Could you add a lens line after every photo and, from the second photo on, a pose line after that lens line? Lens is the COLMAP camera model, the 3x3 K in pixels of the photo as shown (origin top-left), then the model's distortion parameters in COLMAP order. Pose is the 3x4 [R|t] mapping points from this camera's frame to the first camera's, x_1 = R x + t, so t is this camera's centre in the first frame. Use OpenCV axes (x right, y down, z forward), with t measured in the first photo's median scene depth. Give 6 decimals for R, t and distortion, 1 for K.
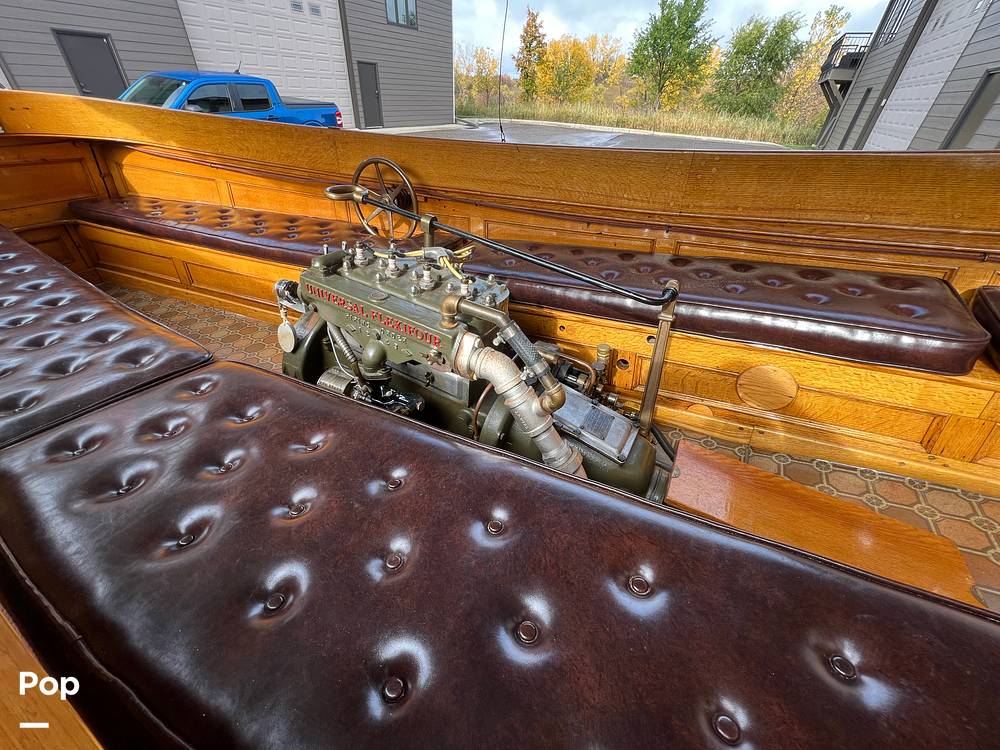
lens RADIAL K [[400.0, 0, 500.0], [0, 400.0, 375.0], [0, 0, 1]] dist [-0.000210, -0.000117]
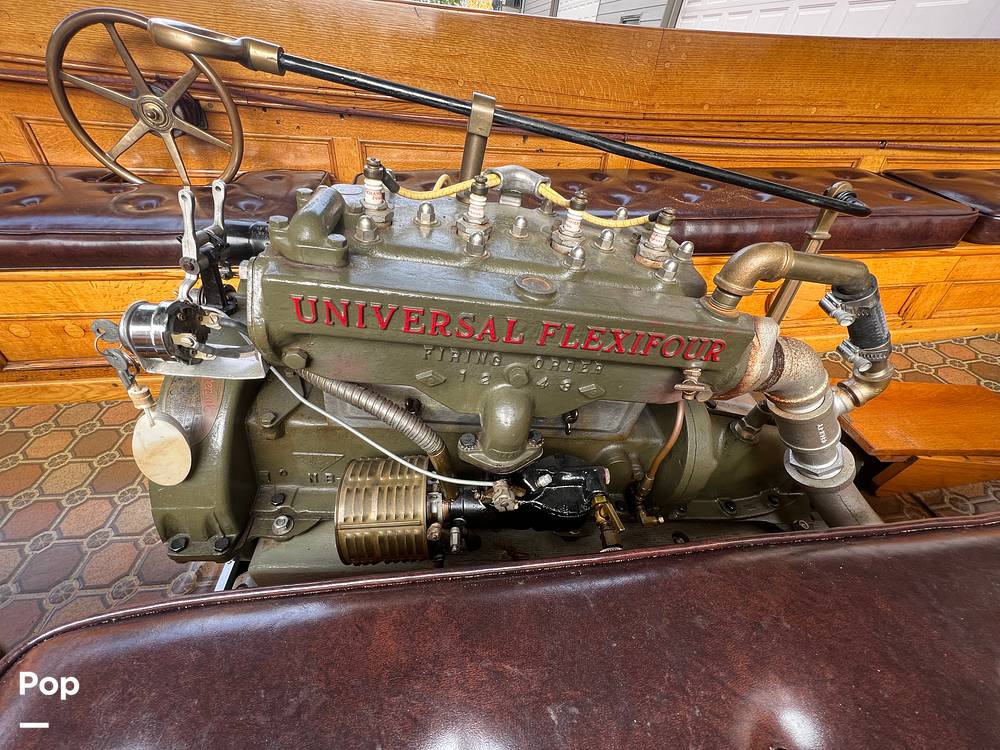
lens RADIAL K [[404.3, 0, 500.0], [0, 404.3, 375.0], [0, 0, 1]] dist [-0.000922, -0.000087]
pose [[0.815762, -0.317827, 0.483237, -0.431506], [0.259006, 0.947774, 0.186121, -0.150397], [-0.517153, -0.026669, 0.855477, 0.498243]]
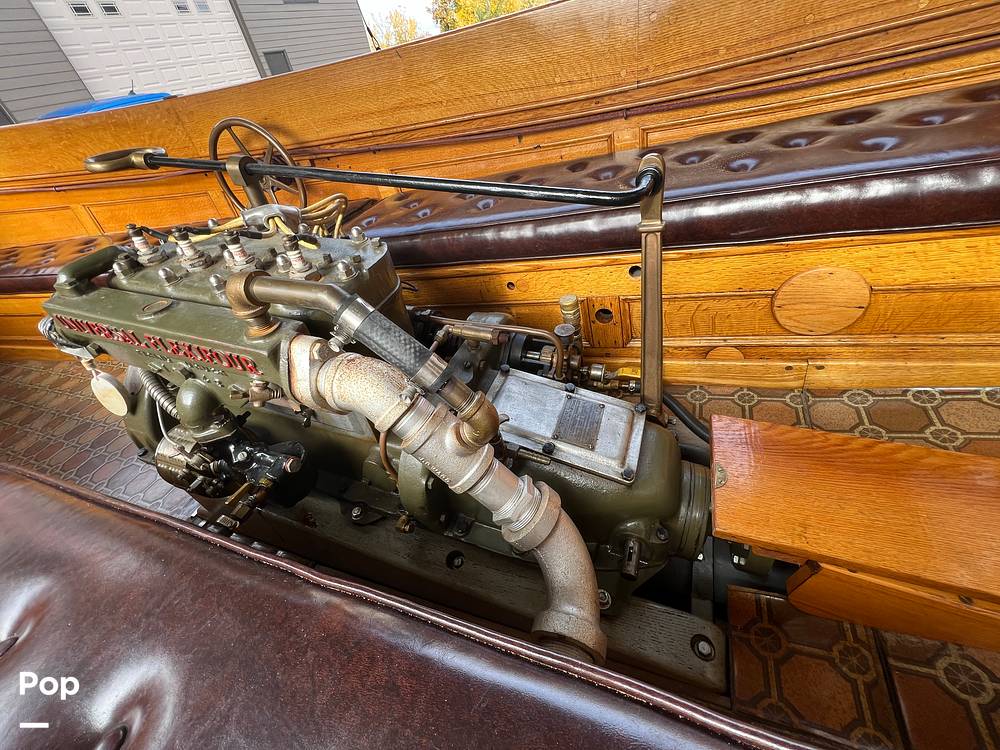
lens RADIAL K [[401.2, 0, 500.0], [0, 401.2, 375.0], [0, 0, 1]] dist [-0.003803, -0.000068]
pose [[0.972035, -0.234647, -0.009406, 0.121754], [0.234710, 0.969434, 0.071482, -0.021354], [-0.007655, -0.071691, 0.997398, 0.315371]]
